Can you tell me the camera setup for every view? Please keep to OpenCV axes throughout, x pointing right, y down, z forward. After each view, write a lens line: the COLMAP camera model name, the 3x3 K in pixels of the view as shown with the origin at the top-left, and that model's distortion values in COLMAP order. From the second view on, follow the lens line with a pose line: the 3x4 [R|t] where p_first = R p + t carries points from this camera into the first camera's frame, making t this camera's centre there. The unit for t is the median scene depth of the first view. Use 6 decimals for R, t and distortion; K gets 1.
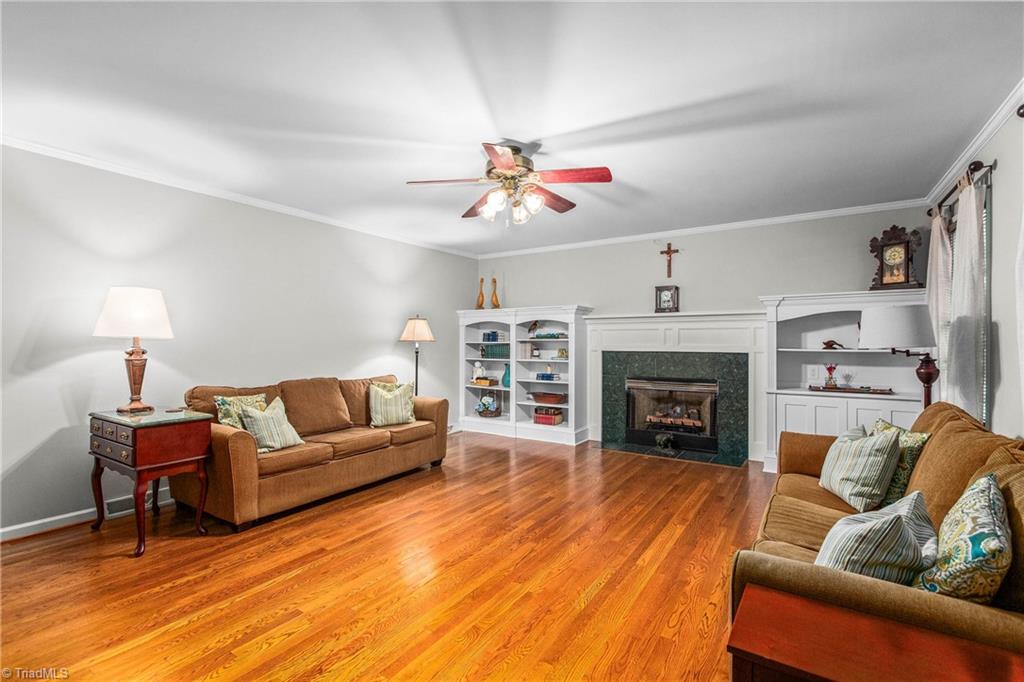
lens RADIAL K [[471.4, 0, 512.0], [0, 471.4, 343.2], [0, 0, 1]] dist [-0.001829, 0.000174]
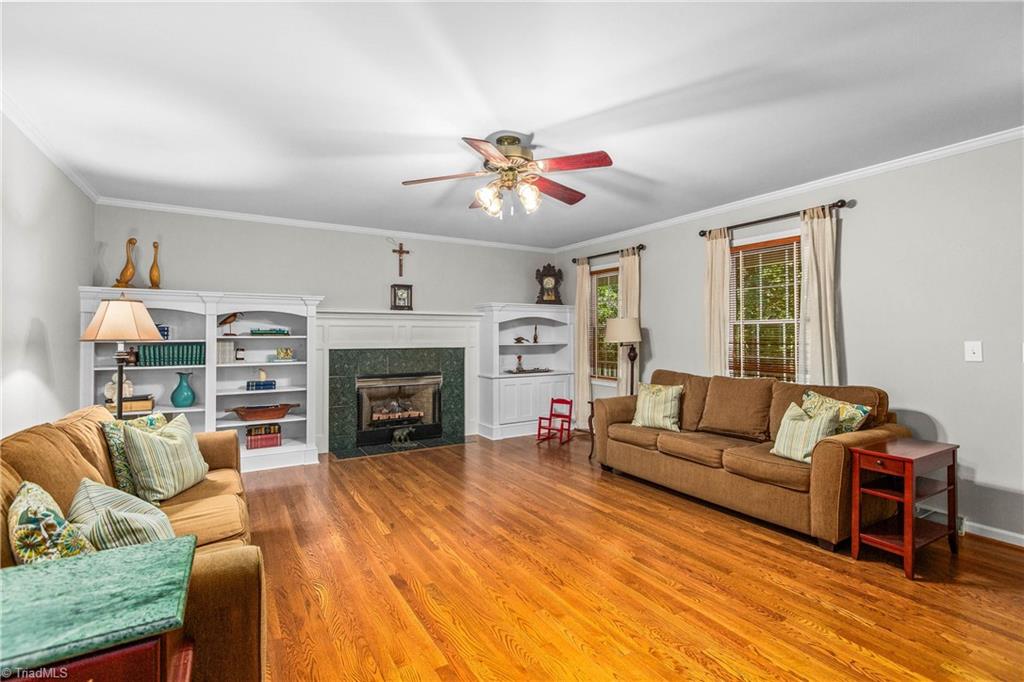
lens RADIAL K [[471.4, 0, 514.3], [0, 471.4, 331.9], [0, 0, 1]] dist [-0.001829, 0.000174]
pose [[0.422719, 0.008003, 0.906225, -0.515695], [0.006241, 0.999912, -0.011742, -0.004247], [-0.906239, 0.010619, 0.422632, 0.351328]]
